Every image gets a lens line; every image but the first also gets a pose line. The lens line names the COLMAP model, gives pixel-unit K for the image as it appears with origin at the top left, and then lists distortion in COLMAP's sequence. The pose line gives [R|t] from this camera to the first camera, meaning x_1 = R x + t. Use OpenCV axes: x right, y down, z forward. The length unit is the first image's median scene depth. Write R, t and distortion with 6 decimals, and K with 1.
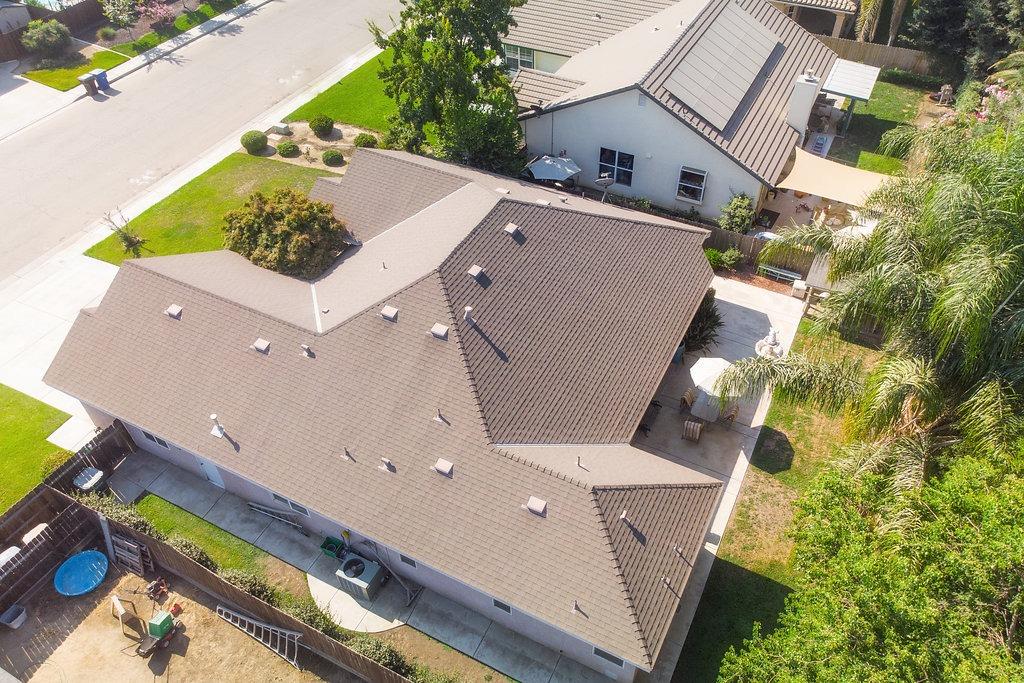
lens RADIAL K [[760.9, 0, 516.1], [0, 760.9, 333.5], [0, 0, 1]] dist [-0.003282, 0.024787]
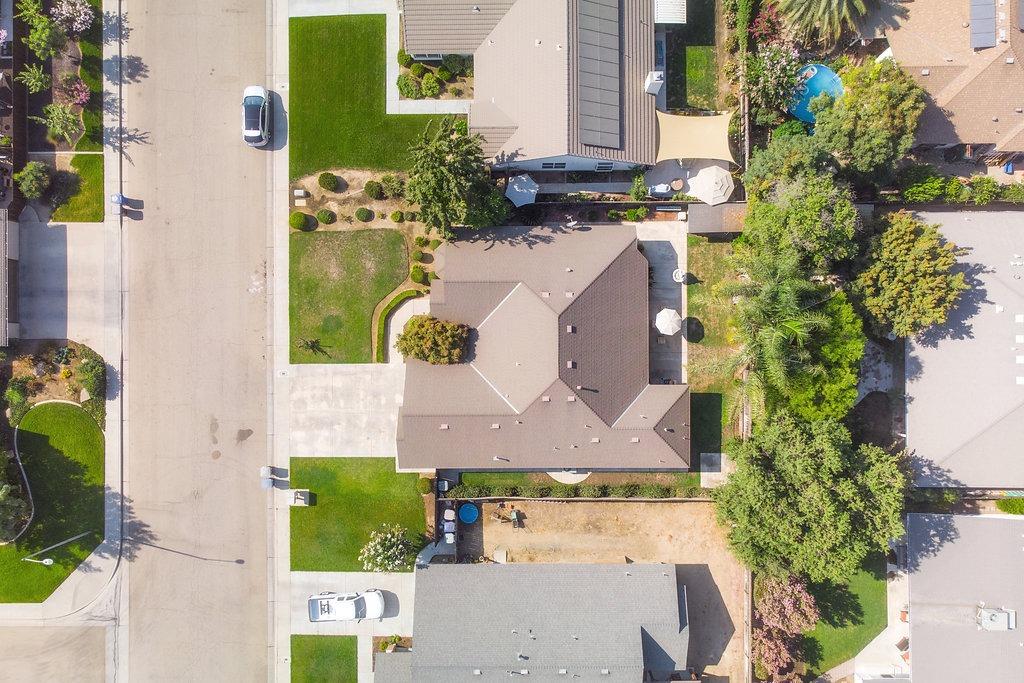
lens RADIAL K [[760.9, 0, 516.4], [0, 760.9, 348.9], [0, 0, 1]] dist [-0.003282, 0.024787]
pose [[0.888441, -0.458968, 0.004455, -0.125627], [0.316399, 0.619438, 0.718463, -1.213890], [-0.332511, -0.636903, 0.695551, -0.318286]]
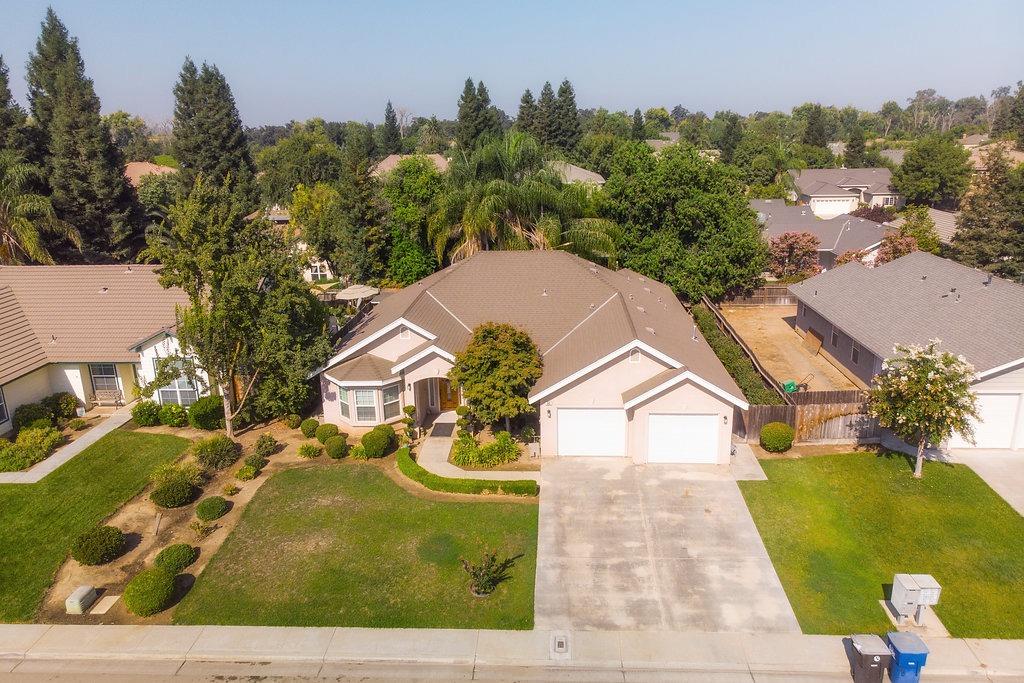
lens RADIAL K [[760.9, 0, 507.3], [0, 760.9, 341.4], [0, 0, 1]] dist [-0.003282, 0.024787]
pose [[-0.396925, -0.244471, 0.884694, -1.067263], [0.652981, 0.602163, 0.459363, -0.542185], [-0.645032, 0.760022, -0.079379, 0.922185]]
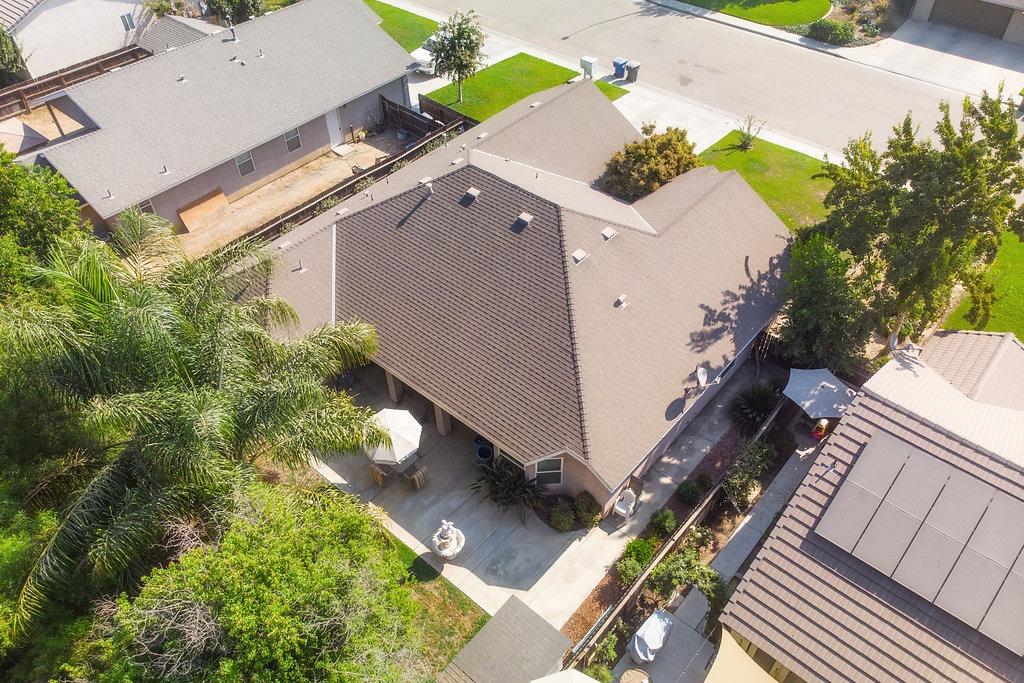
lens RADIAL K [[760.9, 0, 519.5], [0, 760.9, 345.5], [0, 0, 1]] dist [-0.003282, 0.024787]
pose [[-0.232548, 0.697752, -0.677542, 0.611560], [-0.662263, 0.396580, 0.635714, -0.537927], [0.712270, 0.596545, 0.369872, 0.526244]]
